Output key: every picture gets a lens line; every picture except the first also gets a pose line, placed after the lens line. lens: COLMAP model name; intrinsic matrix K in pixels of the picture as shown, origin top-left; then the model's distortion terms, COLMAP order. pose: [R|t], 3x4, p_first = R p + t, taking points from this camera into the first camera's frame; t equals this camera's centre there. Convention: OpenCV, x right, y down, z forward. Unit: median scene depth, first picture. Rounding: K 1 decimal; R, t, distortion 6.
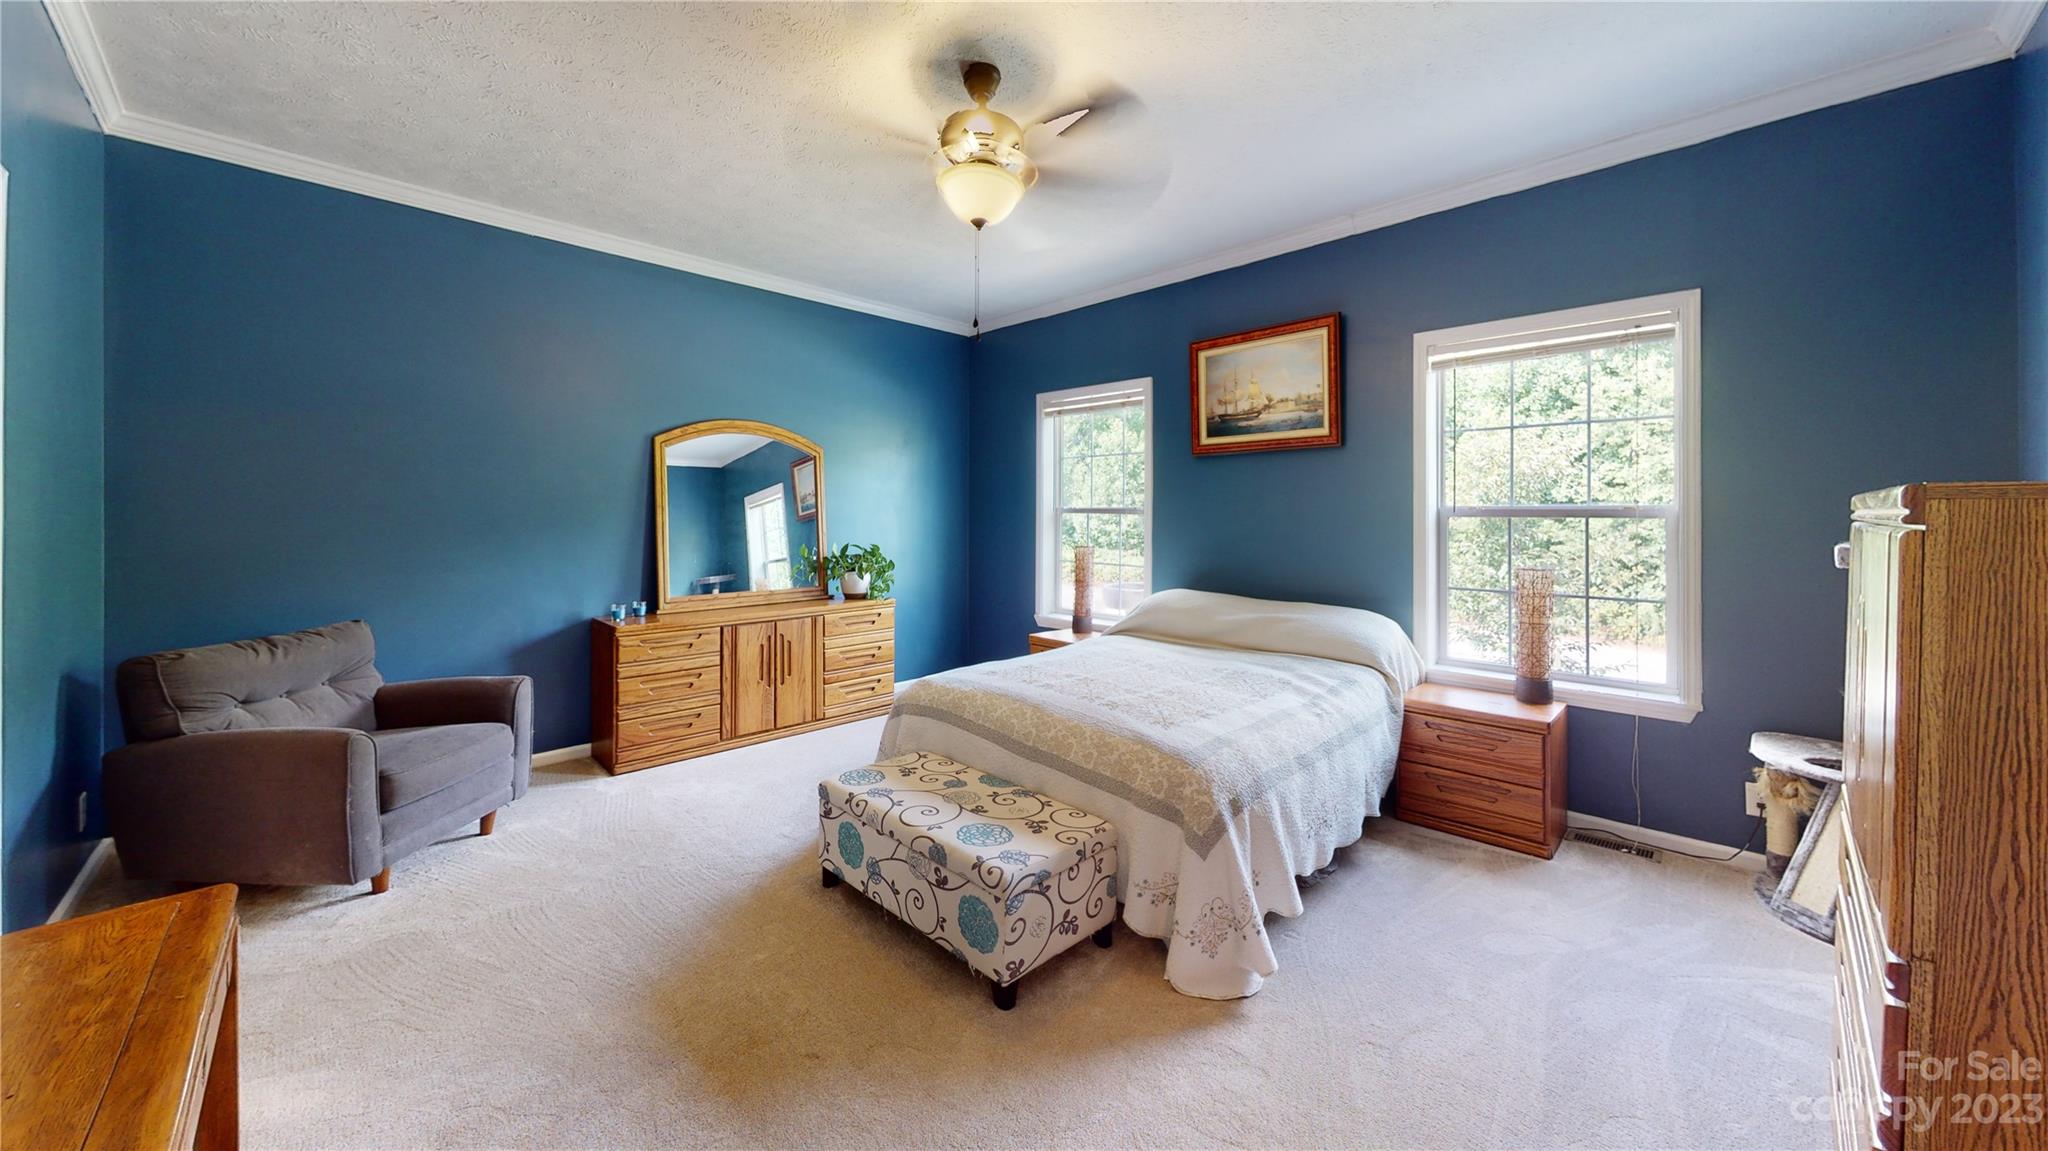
lens RADIAL K [[749.8, 0, 1025.5], [0, 749.8, 578.9], [0, 0, 1]] dist [-0.000032, 0.000126]
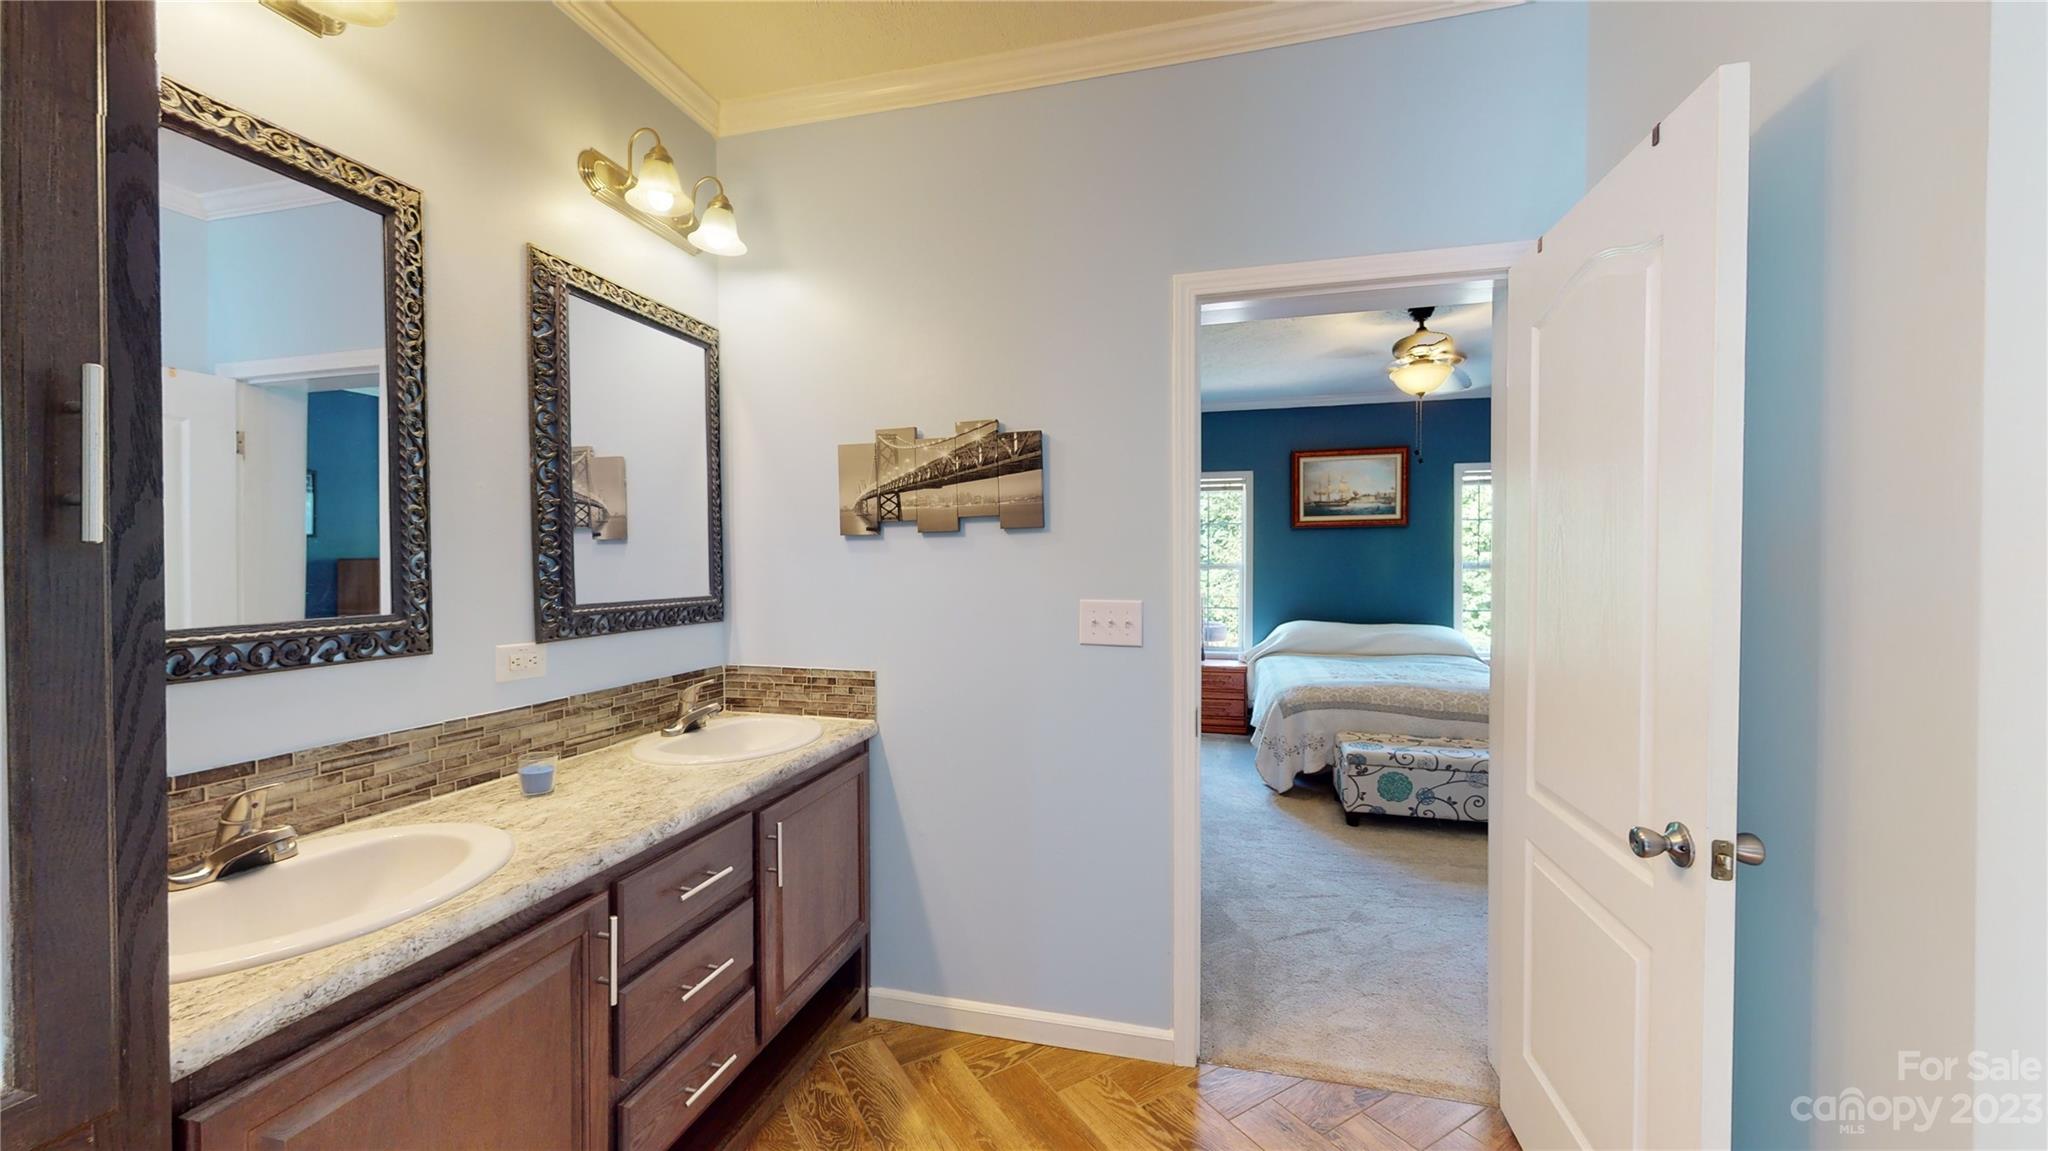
lens RADIAL K [[749.8, 0, 1025.5], [0, 749.8, 578.9], [0, 0, 1]] dist [-0.000032, 0.000126]
pose [[0.862206, -0.015378, 0.506324, -1.072036], [0.051835, 0.996971, -0.057989, -0.010416], [-0.503899, 0.076244, 0.860391, 0.025128]]
